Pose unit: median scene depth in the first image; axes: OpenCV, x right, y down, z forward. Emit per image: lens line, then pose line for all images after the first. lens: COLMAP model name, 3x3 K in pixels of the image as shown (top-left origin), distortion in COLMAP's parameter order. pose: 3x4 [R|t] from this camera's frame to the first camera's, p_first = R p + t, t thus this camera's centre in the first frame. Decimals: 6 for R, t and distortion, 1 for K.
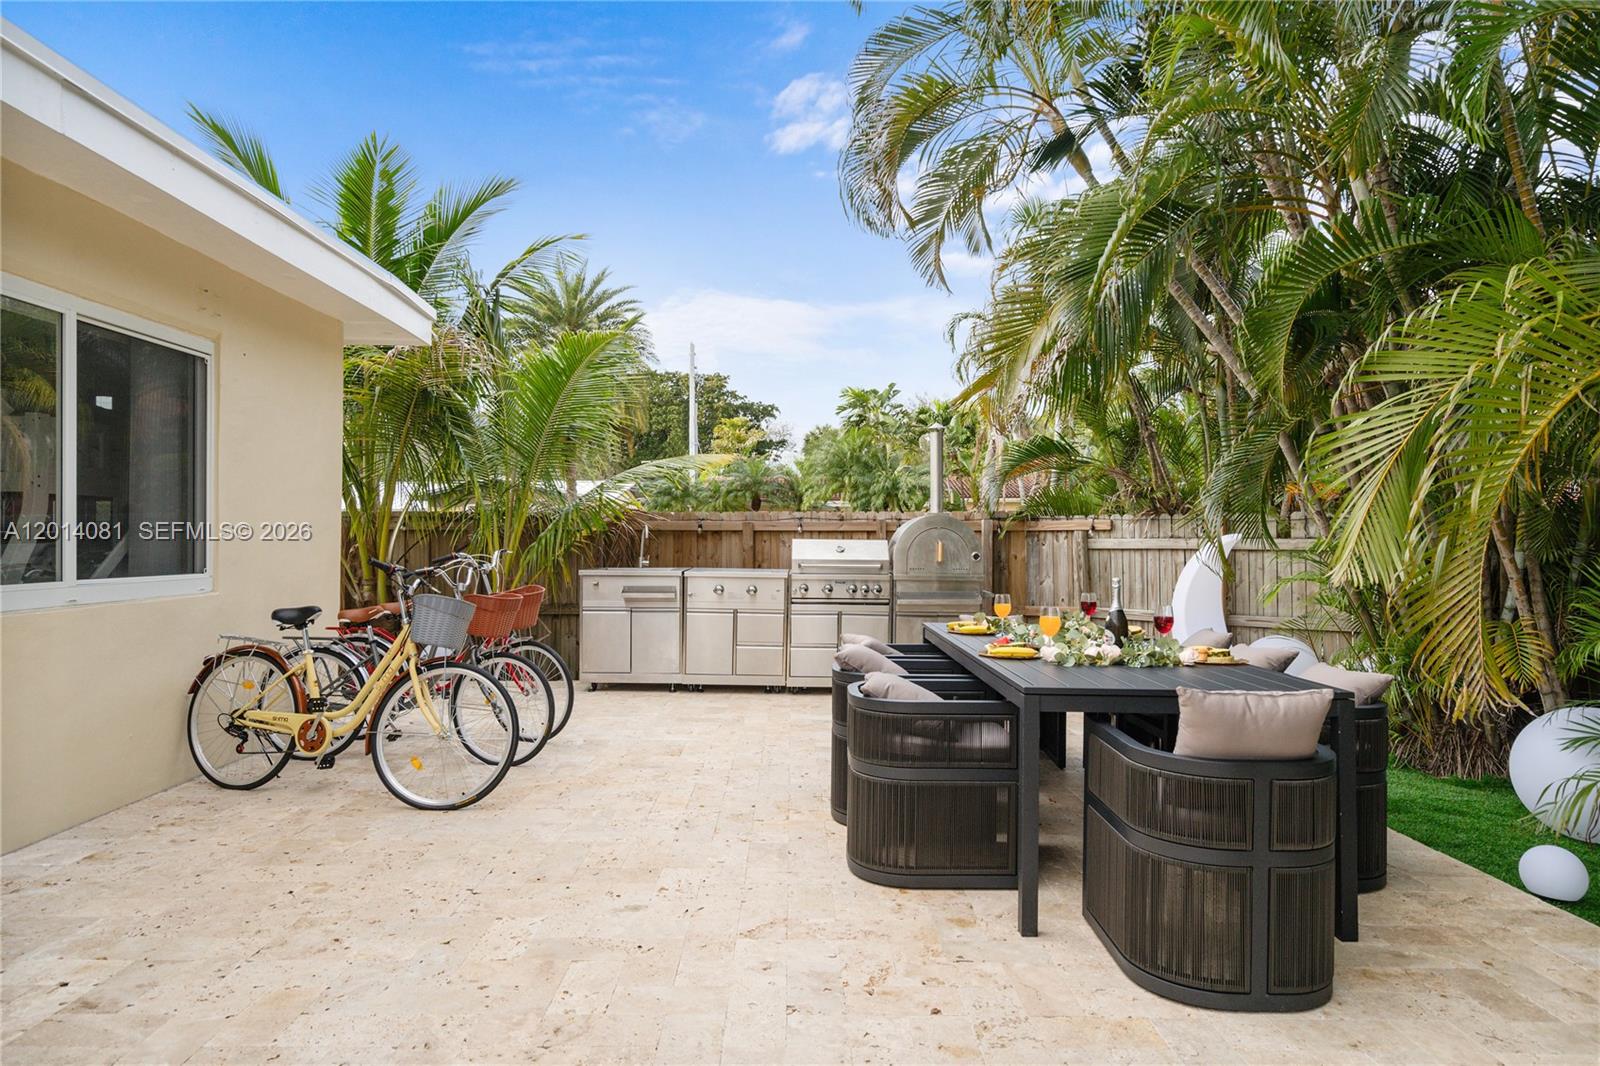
lens RADIAL K [[969.6, 0, 800.0], [0, 969.6, 537.2], [0, 0, 1]] dist [0.001319, 0.000213]
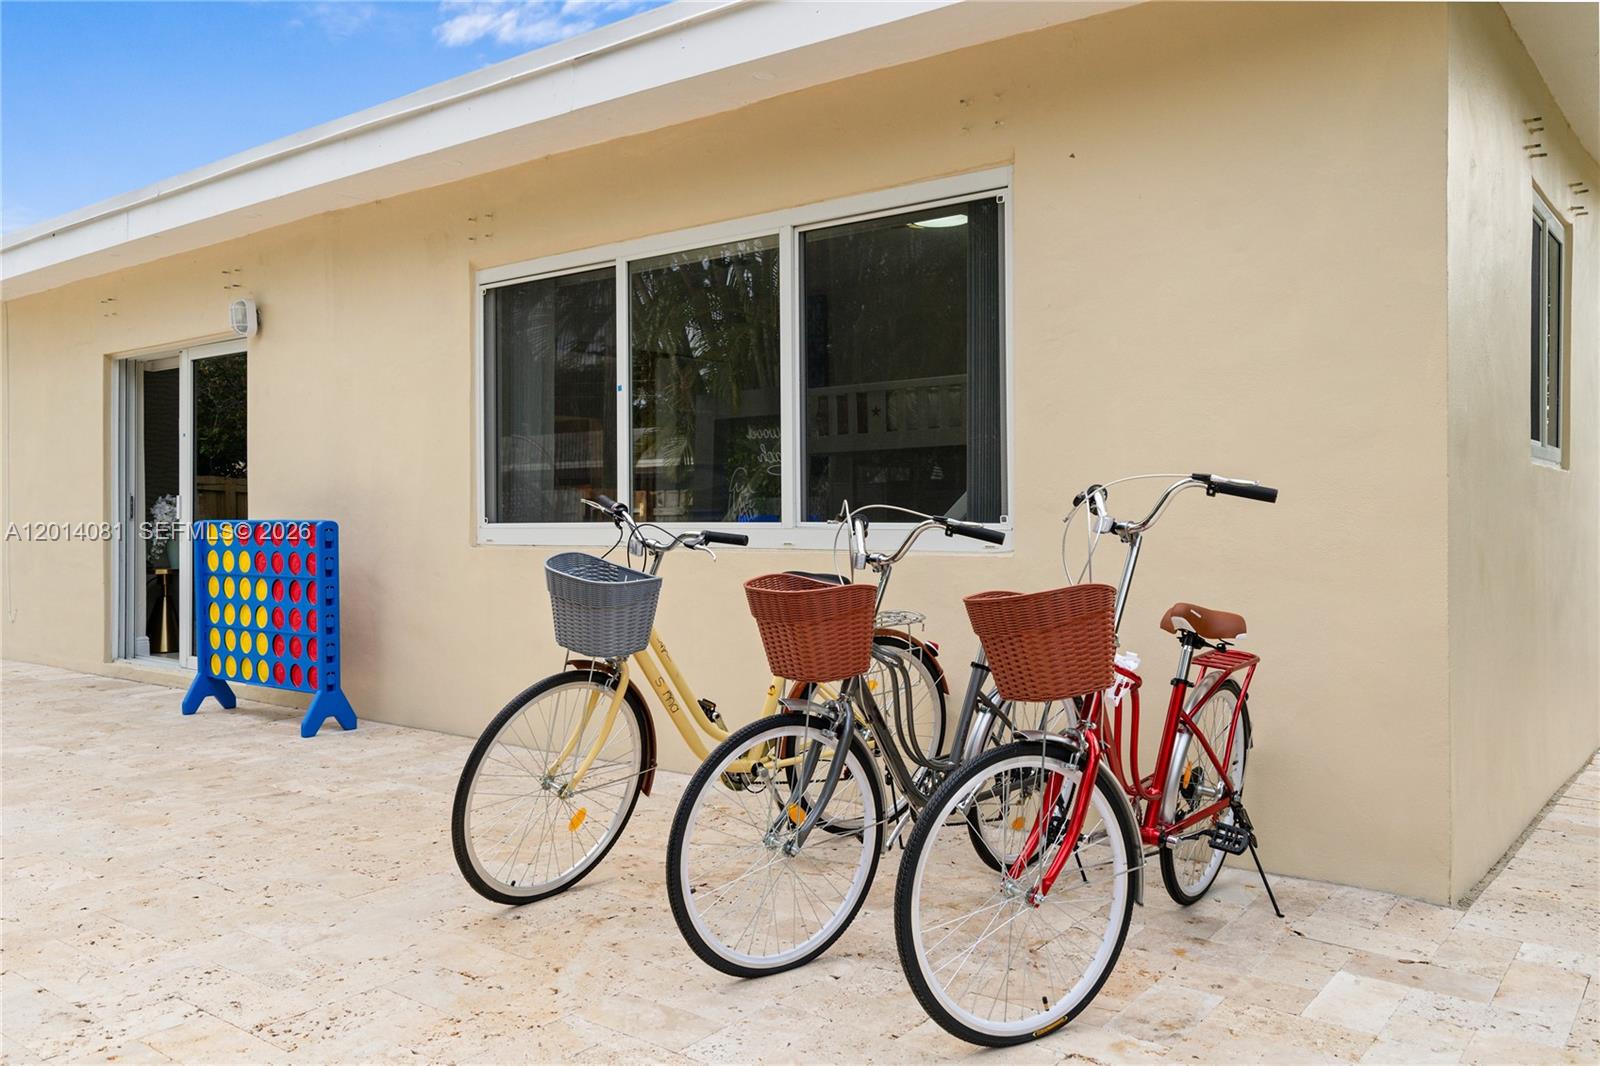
lens RADIAL K [[1194.9, 0, 801.8], [0, 1194.9, 526.2], [0, 0, 1]] dist [-0.035910, -0.002250]
pose [[-0.598371, -0.004064, -0.801209, 0.136384], [-0.002359, 0.999992, -0.003311, 0.052189], [0.801216, -0.000091, -0.598376, 1.660065]]
